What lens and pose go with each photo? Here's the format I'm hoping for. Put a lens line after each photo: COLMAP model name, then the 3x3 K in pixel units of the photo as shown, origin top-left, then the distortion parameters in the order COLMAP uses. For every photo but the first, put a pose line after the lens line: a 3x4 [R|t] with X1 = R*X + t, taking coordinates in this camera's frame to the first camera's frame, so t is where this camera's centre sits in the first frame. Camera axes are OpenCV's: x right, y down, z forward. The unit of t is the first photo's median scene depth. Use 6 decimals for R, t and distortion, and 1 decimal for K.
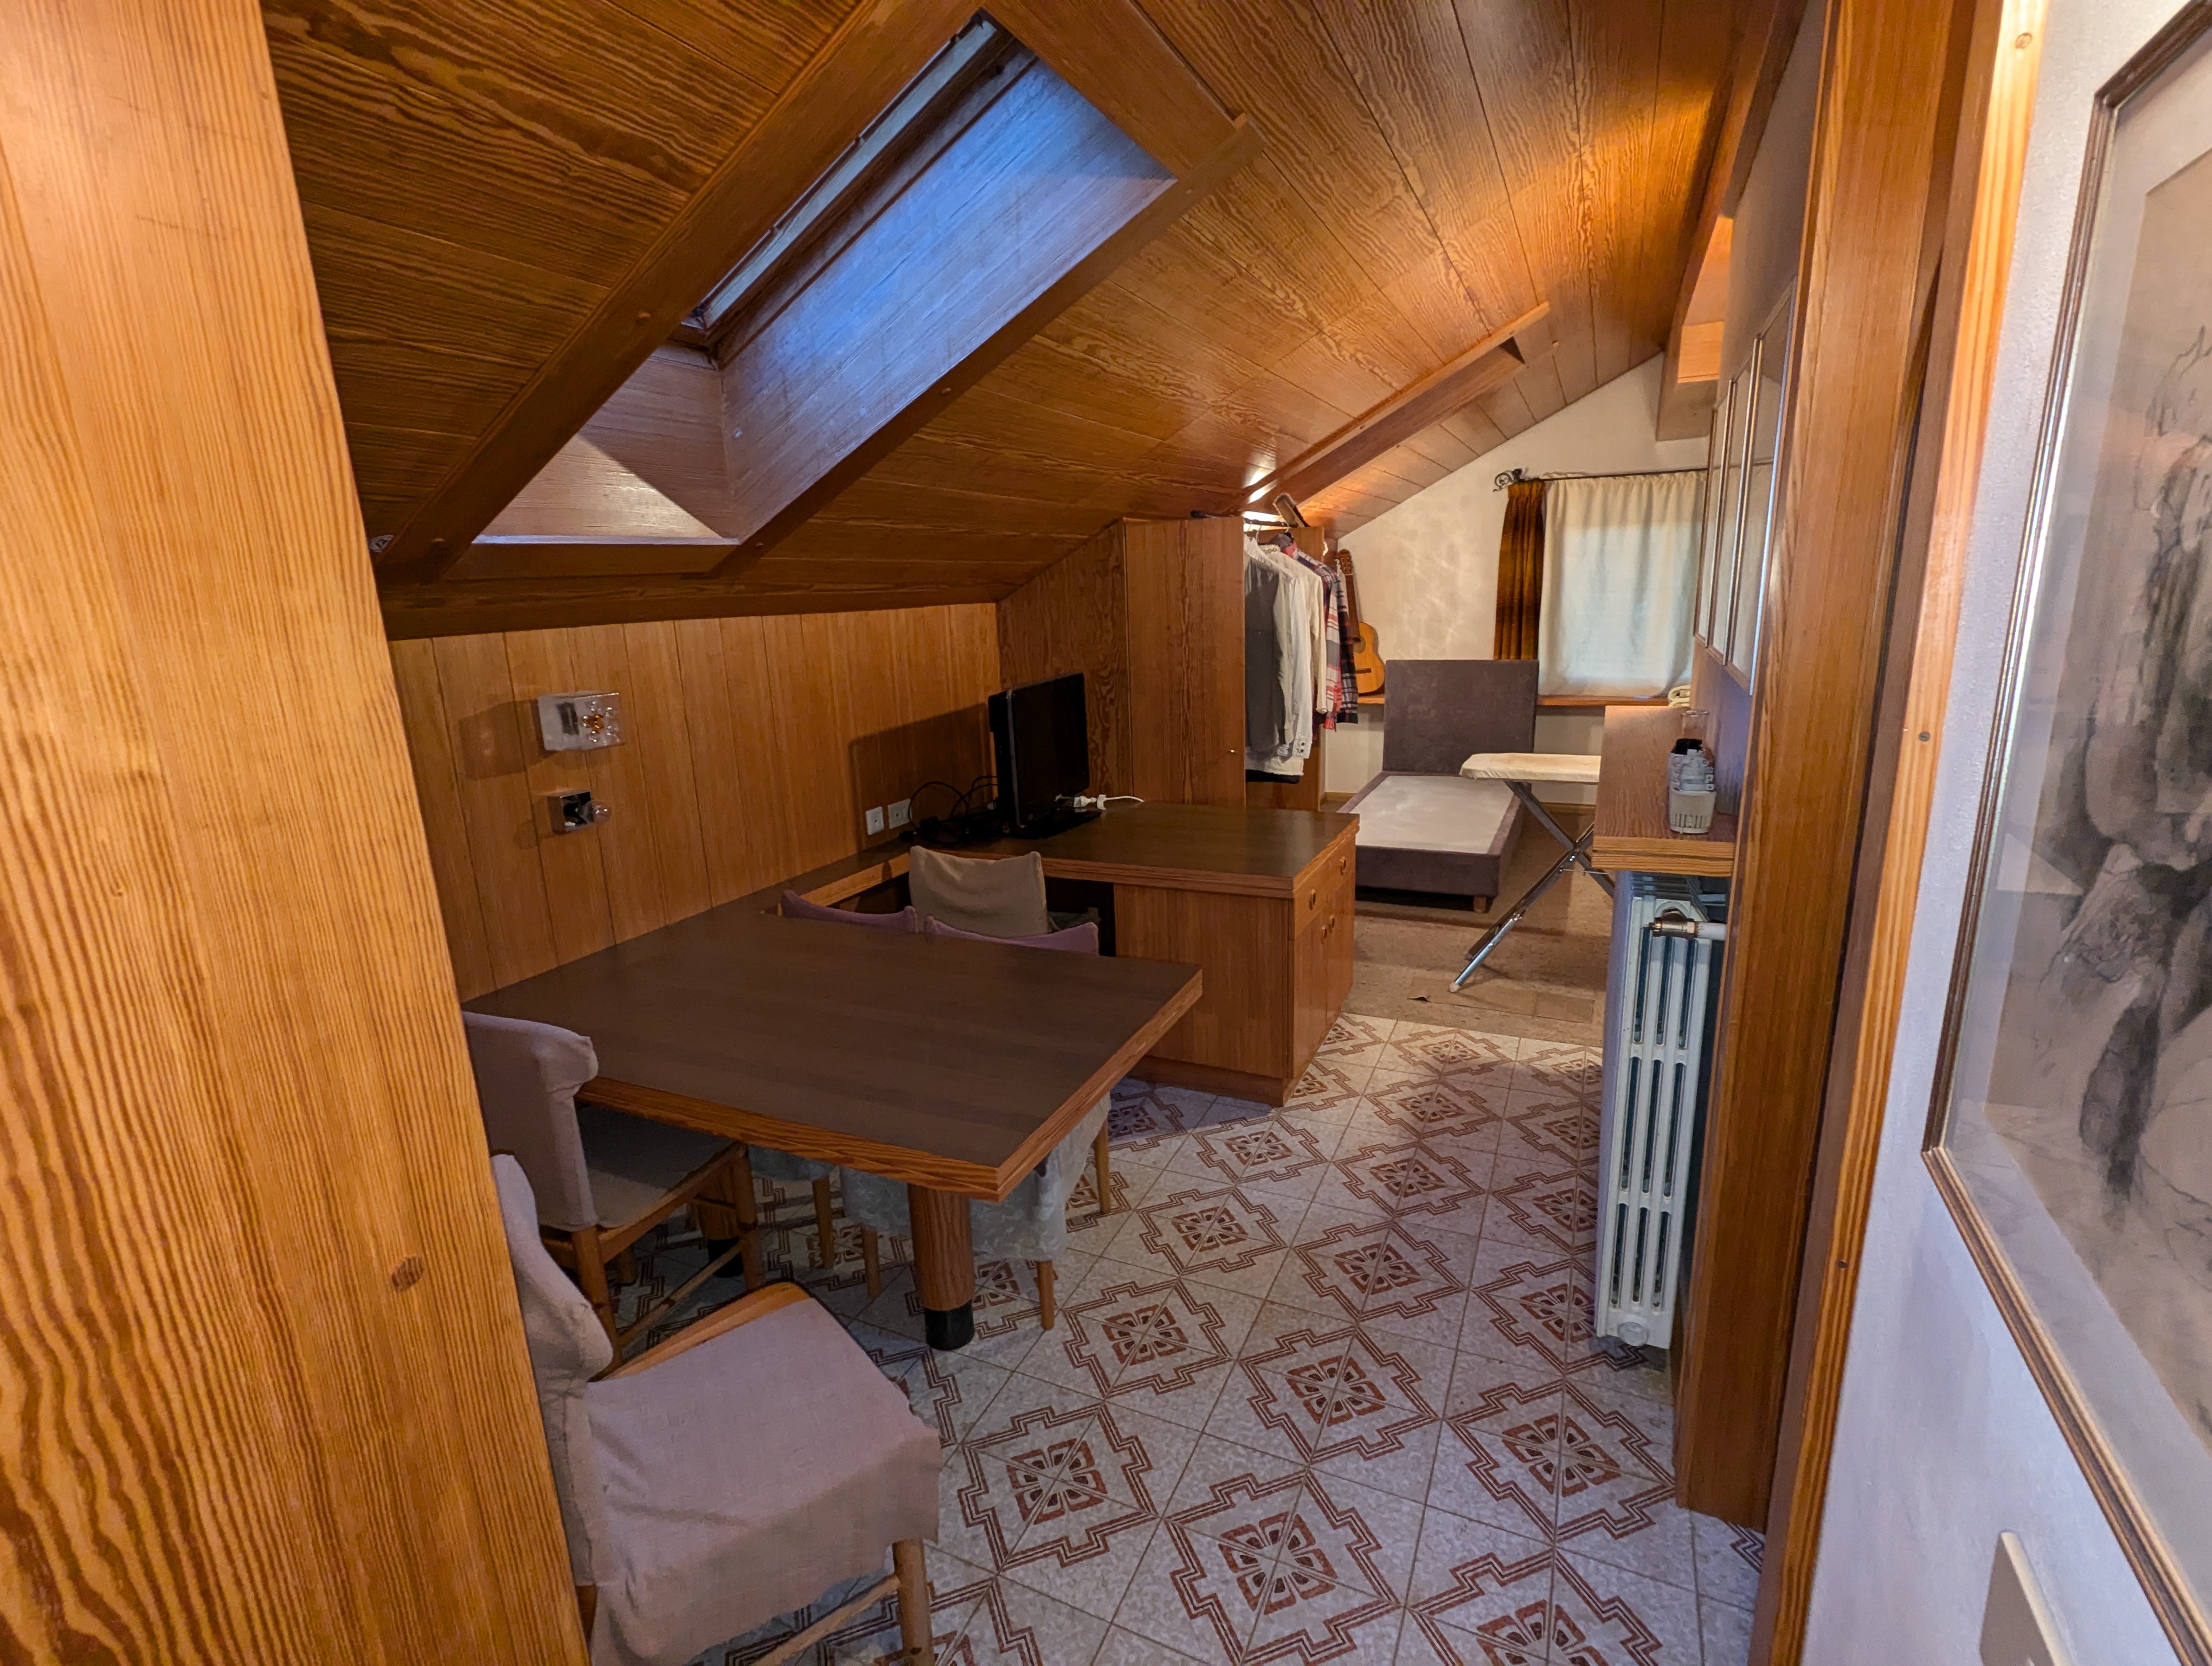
lens RADIAL K [[1049.7, 0, 1081.9], [0, 1049.7, 844.7], [0, 0, 1]] dist [0.010406, 0.000166]
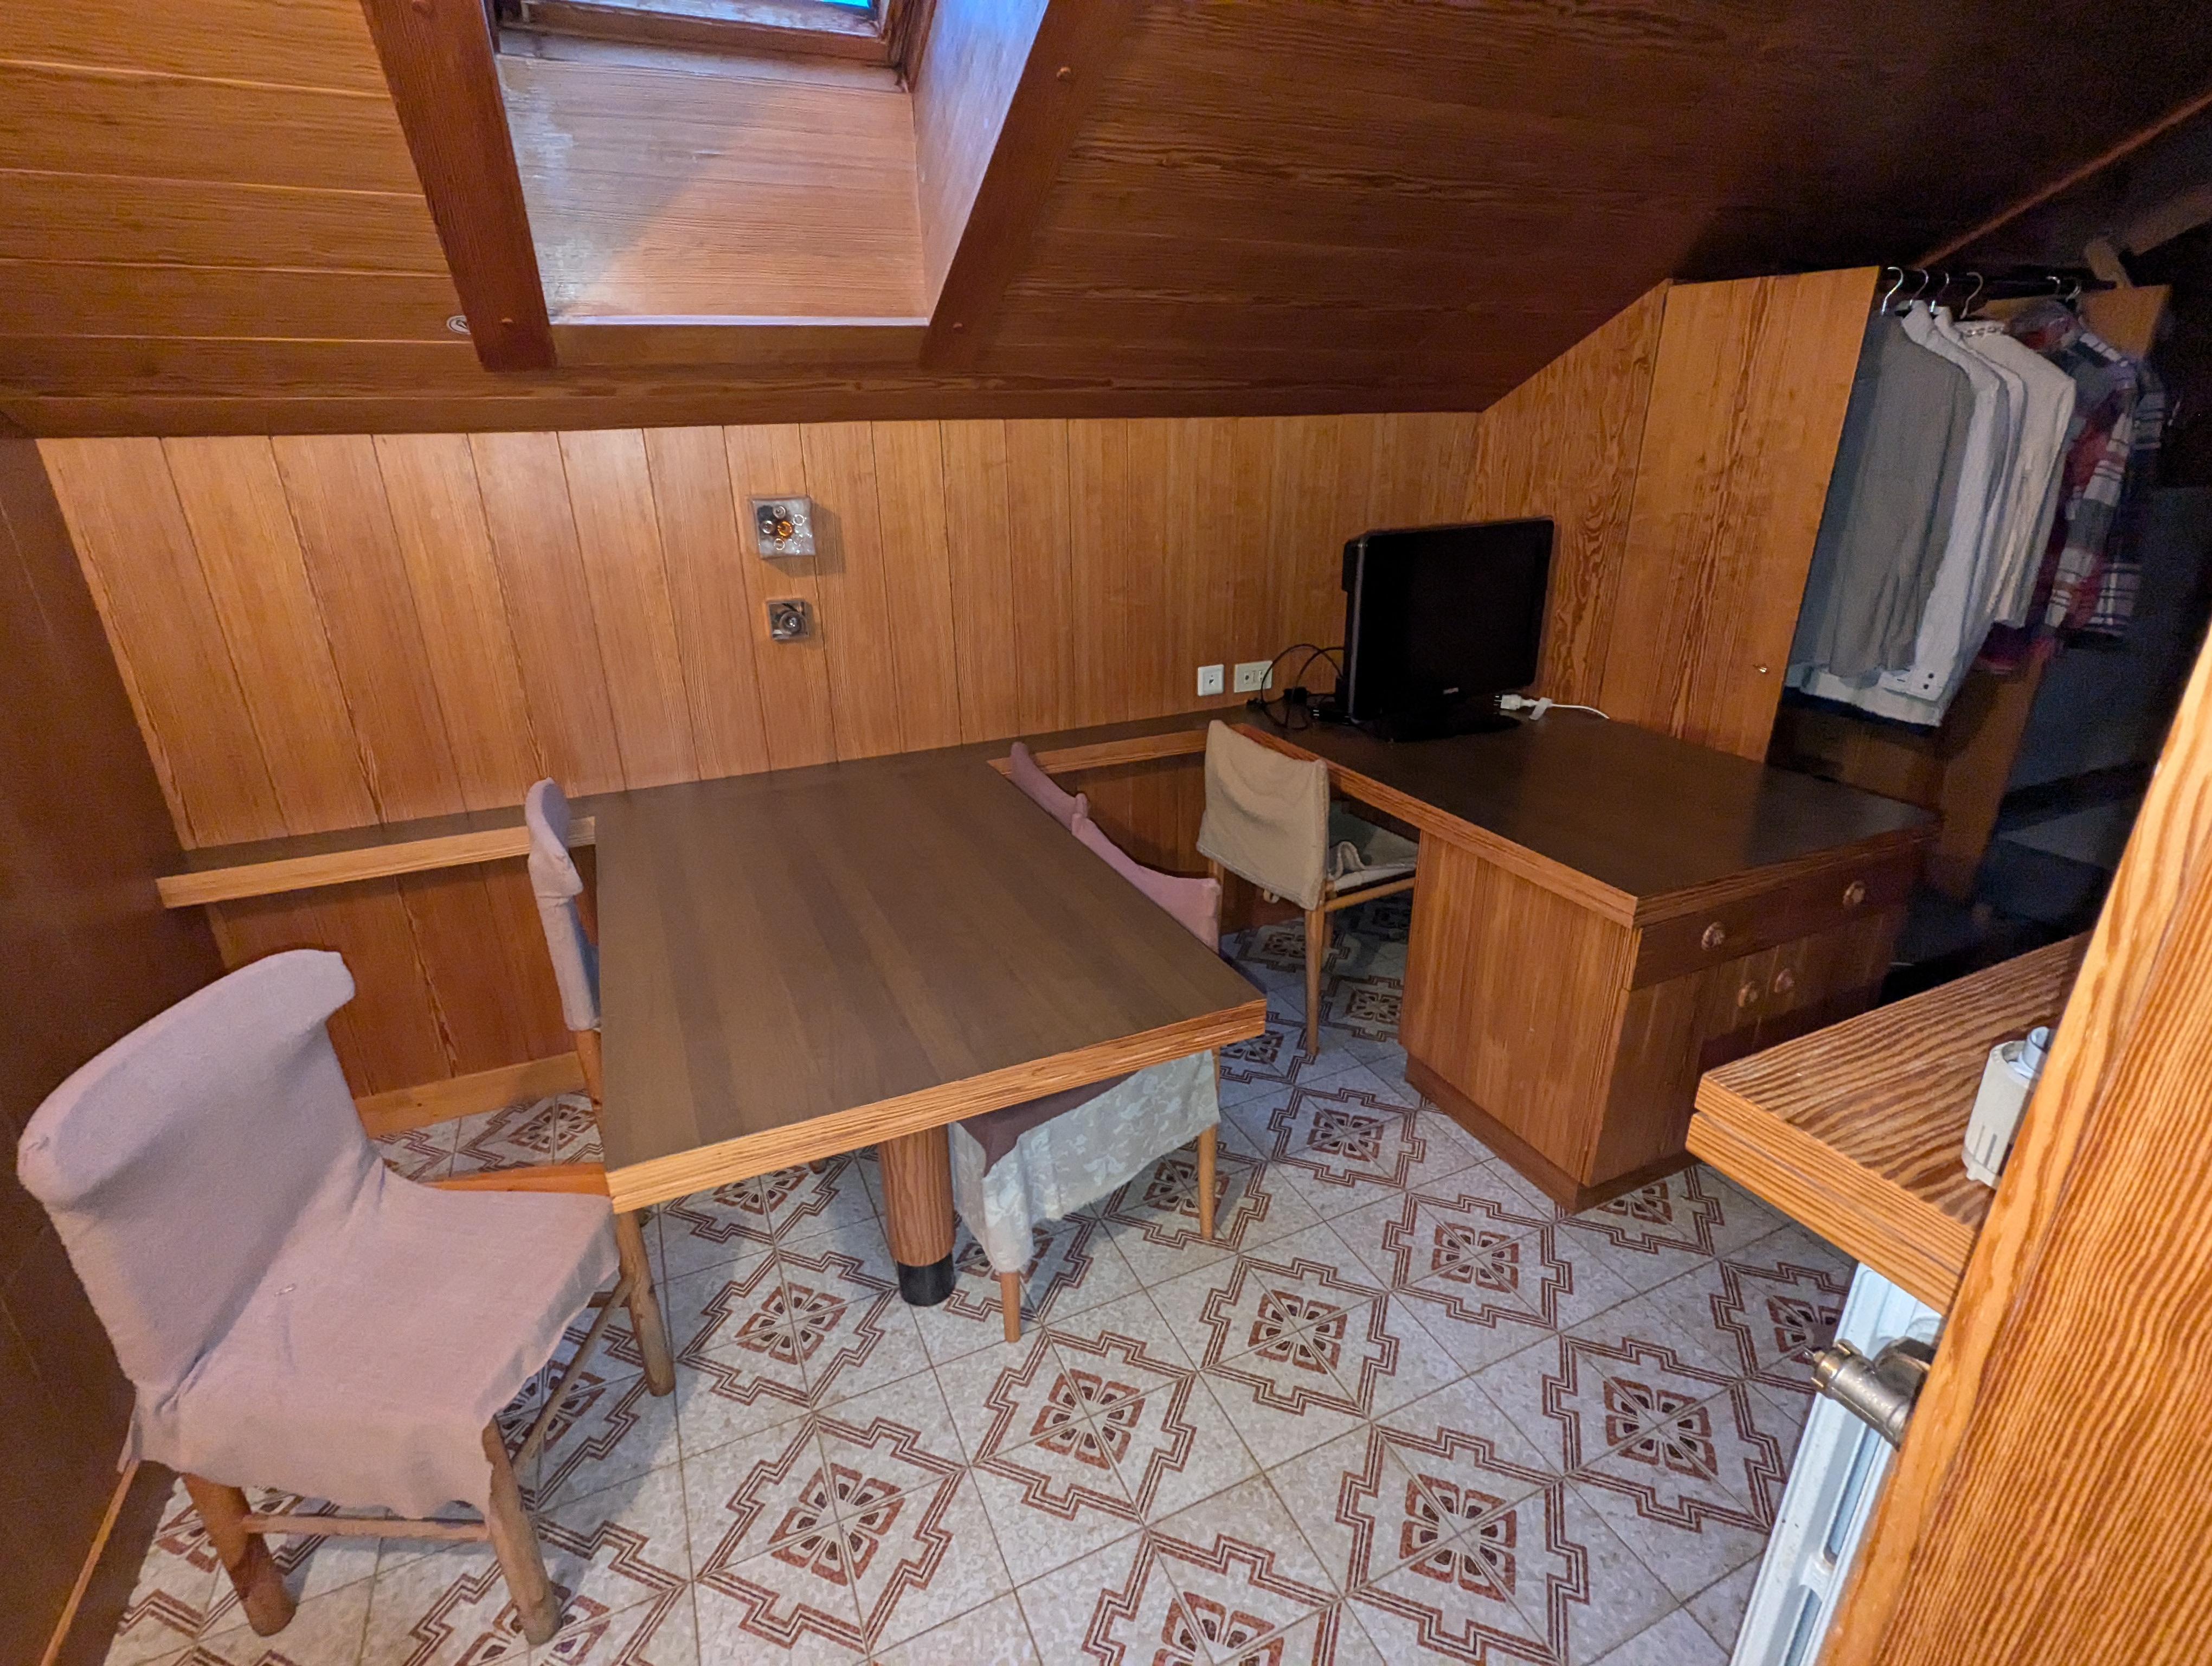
lens RADIAL K [[1049.7, 0, 1108.6], [0, 1049.7, 836.0], [0, 0, 1]] dist [0.010406, 0.000166]
pose [[0.771796, 0.254345, -0.582785, 0.290506], [-0.164747, 0.965206, 0.203067, -0.066972], [0.614157, -0.060714, 0.786845, 0.314163]]
